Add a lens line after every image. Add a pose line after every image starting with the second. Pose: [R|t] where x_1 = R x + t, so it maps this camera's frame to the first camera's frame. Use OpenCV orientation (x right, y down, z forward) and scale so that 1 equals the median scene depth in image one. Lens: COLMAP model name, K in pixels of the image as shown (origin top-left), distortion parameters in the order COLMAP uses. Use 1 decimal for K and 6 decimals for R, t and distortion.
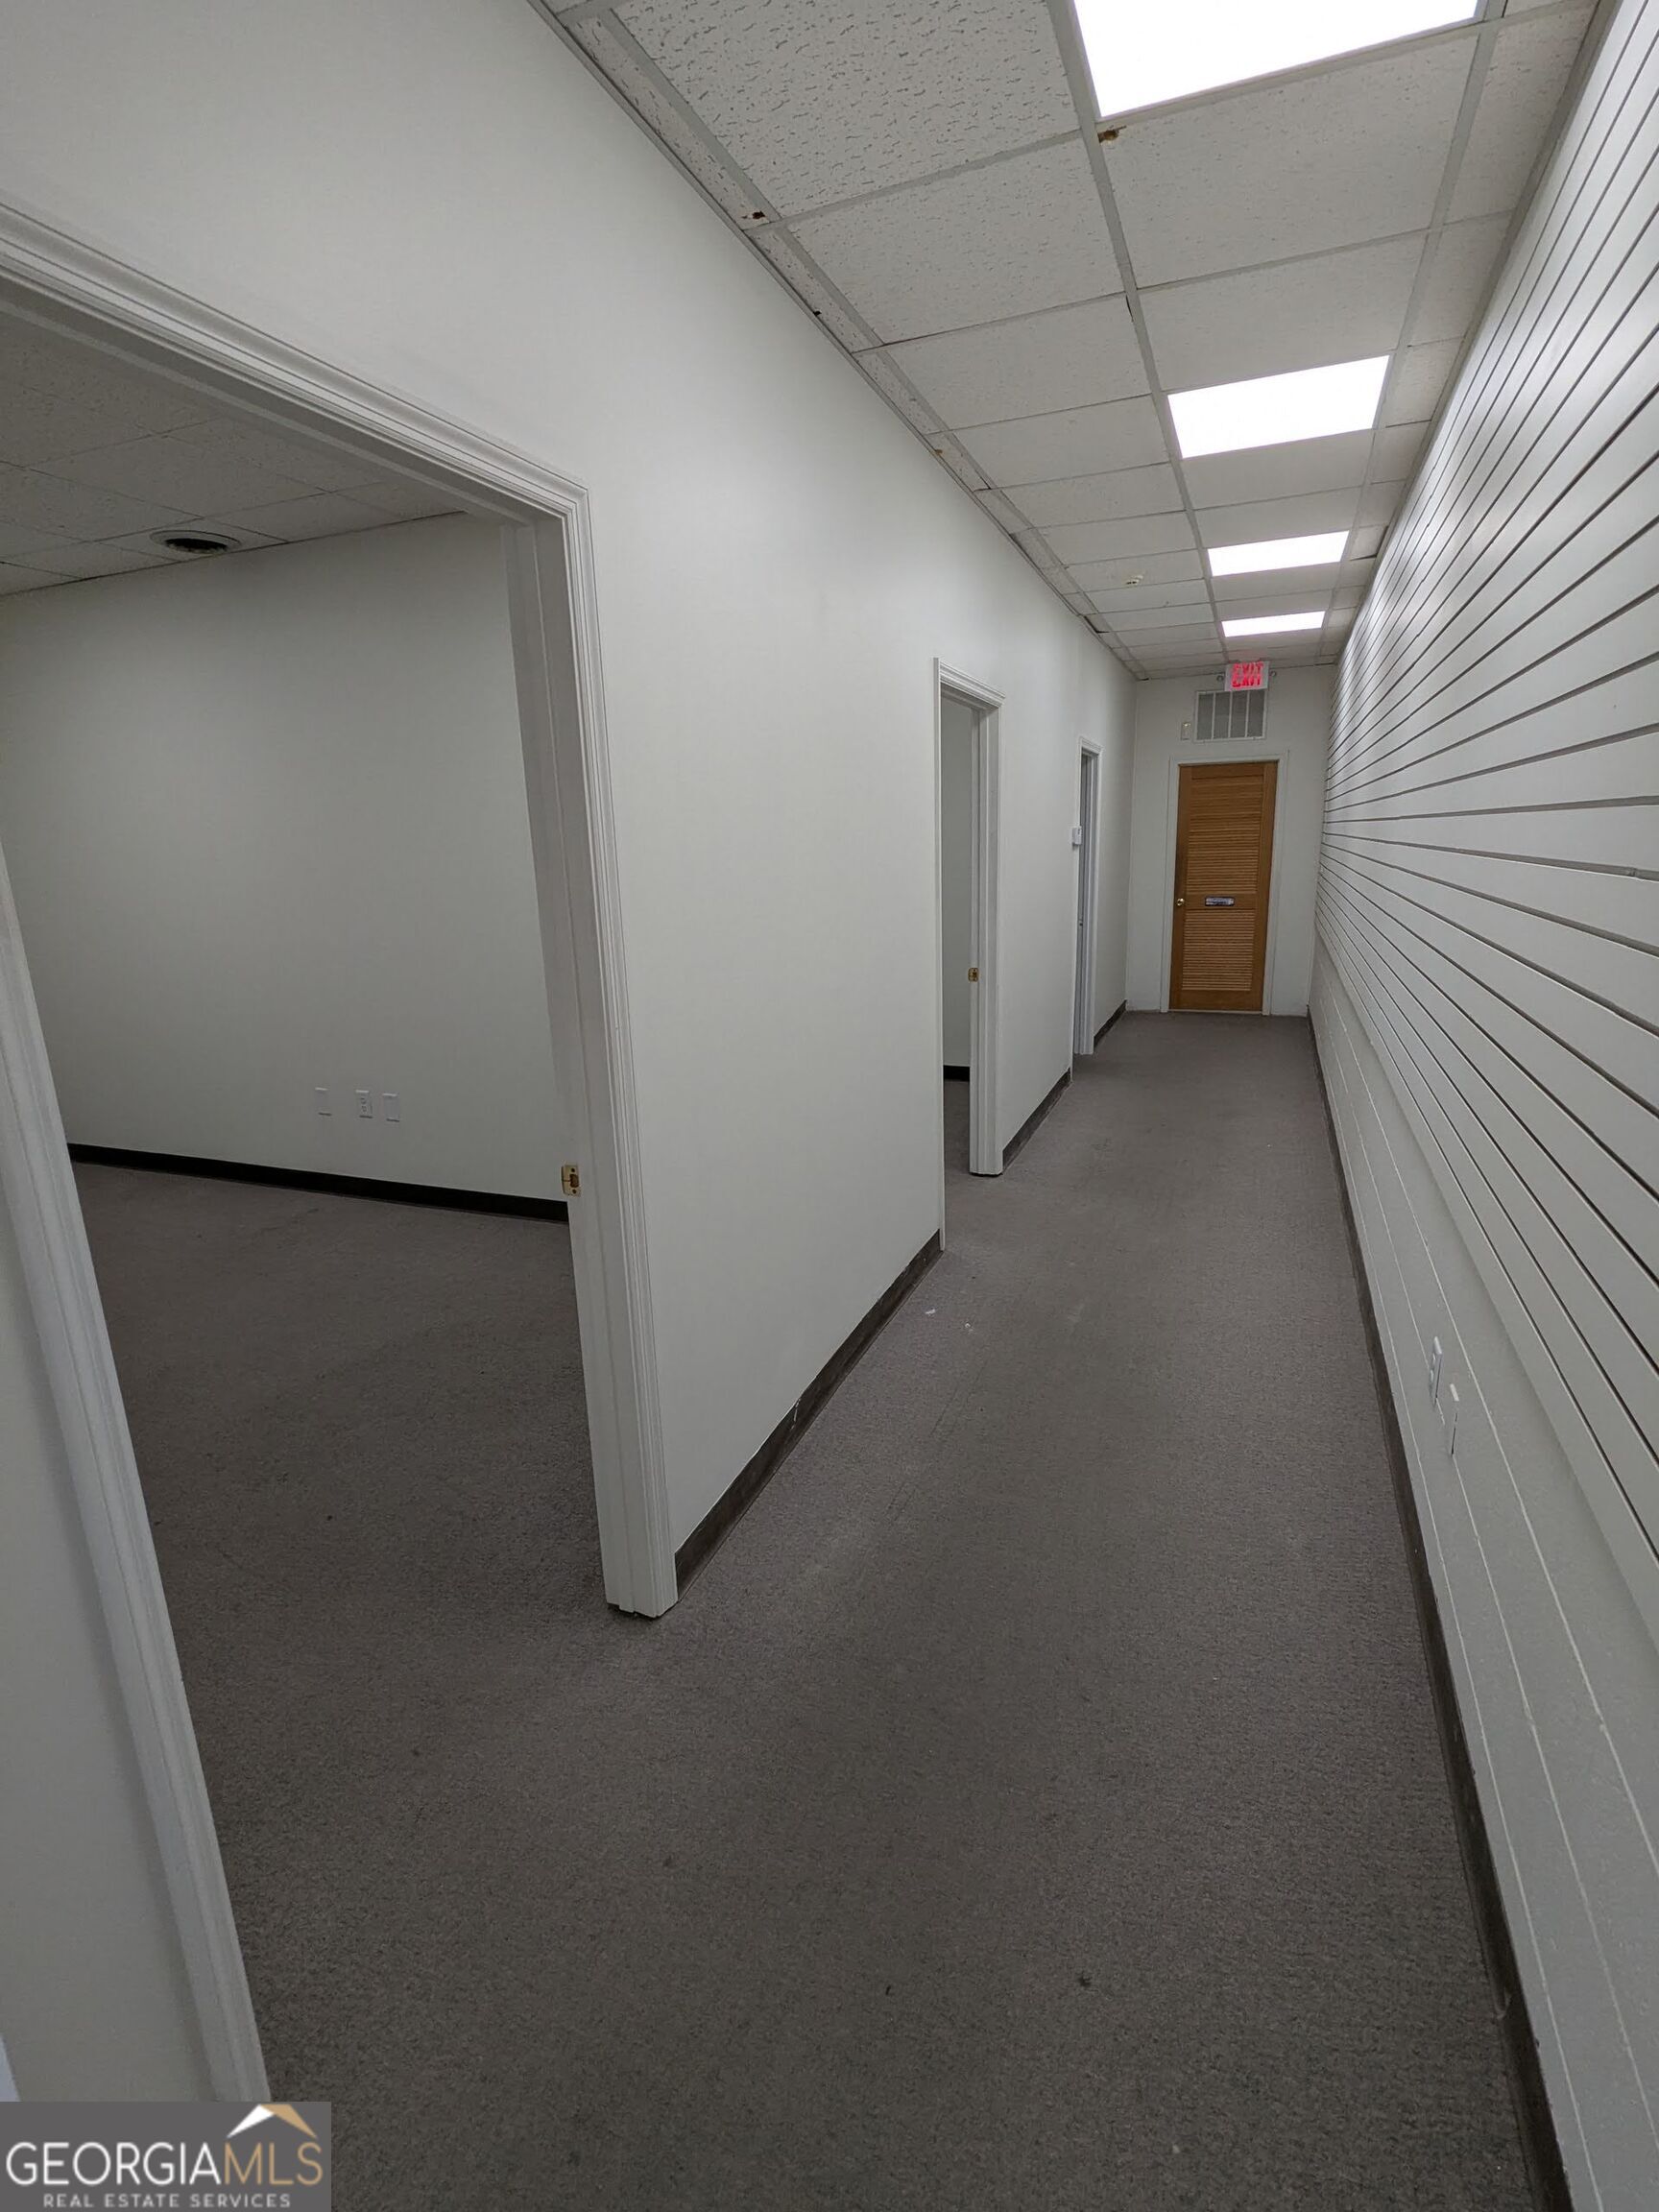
lens RADIAL K [[1035.1, 0, 829.5], [0, 1035.1, 1106.0], [0, 0, 1]] dist [0.000867, -0.000737]
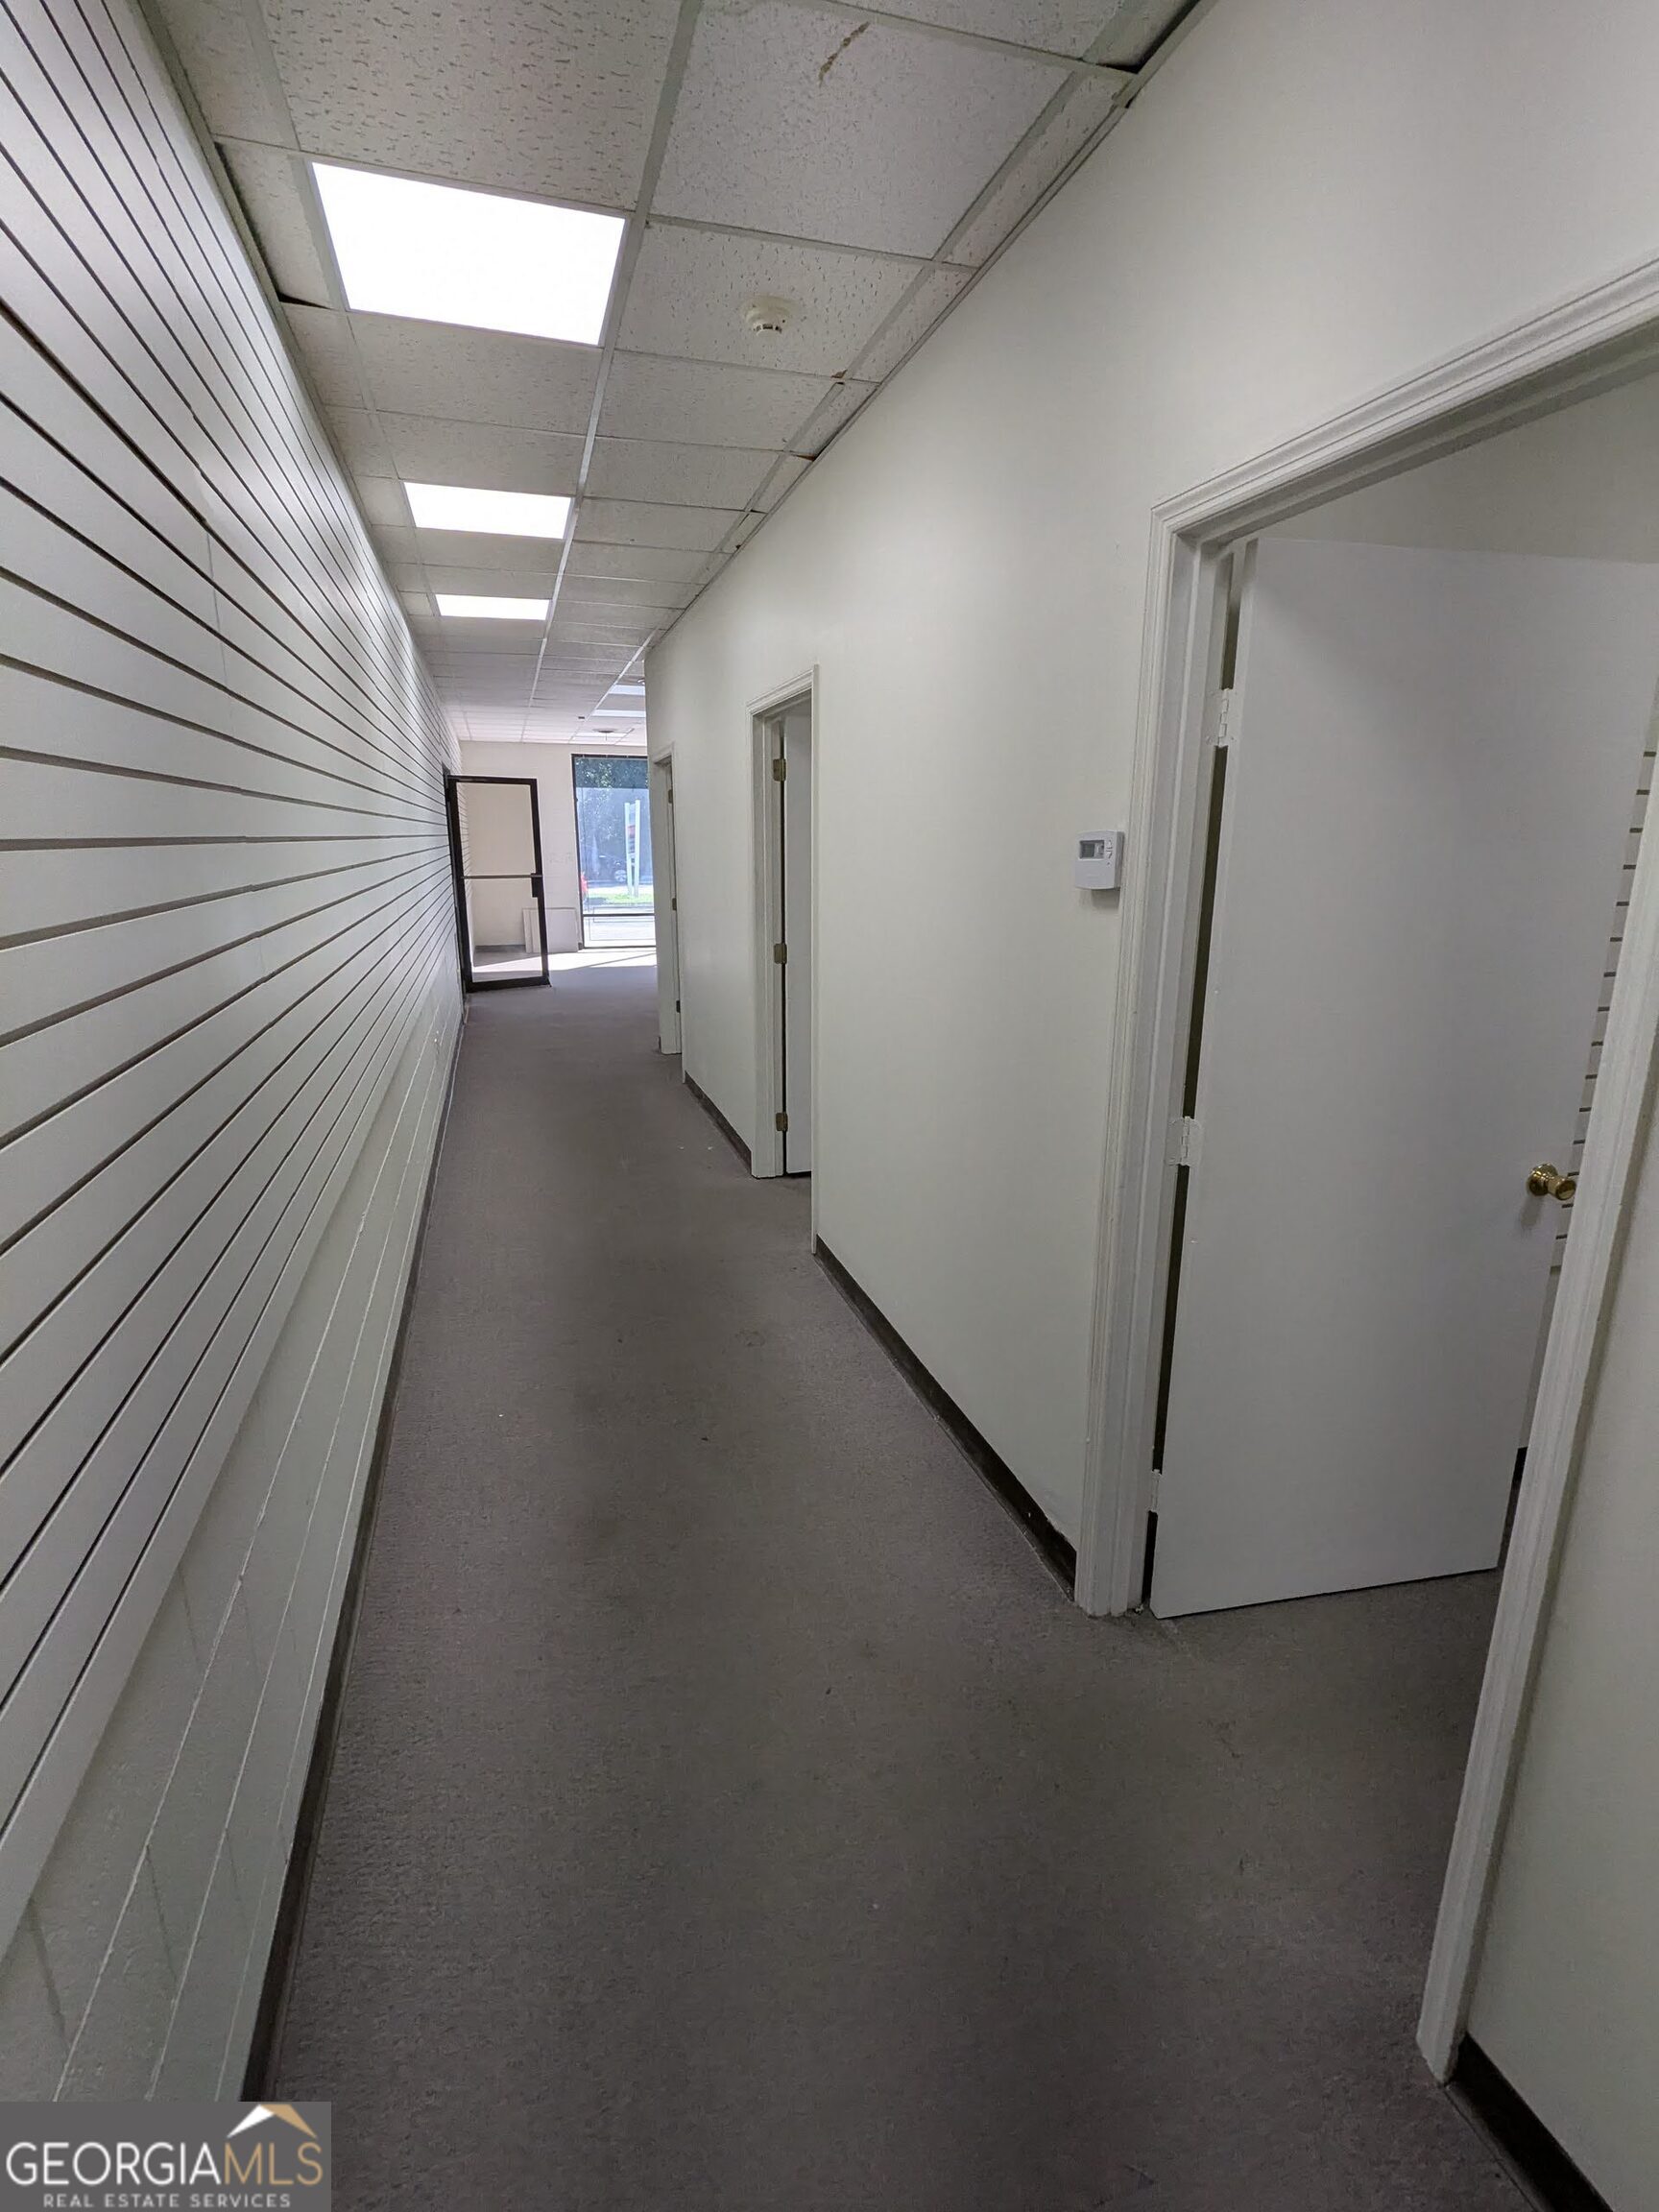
lens RADIAL K [[1035.1, 0, 829.5], [0, 1035.1, 1106.0], [0, 0, 1]] dist [0.000867, -0.000737]
pose [[-0.787528, 0.191526, -0.585763, 0.793278], [-0.131575, 0.876315, 0.463422, -0.545448], [0.602070, 0.442029, -0.664922, 1.941733]]
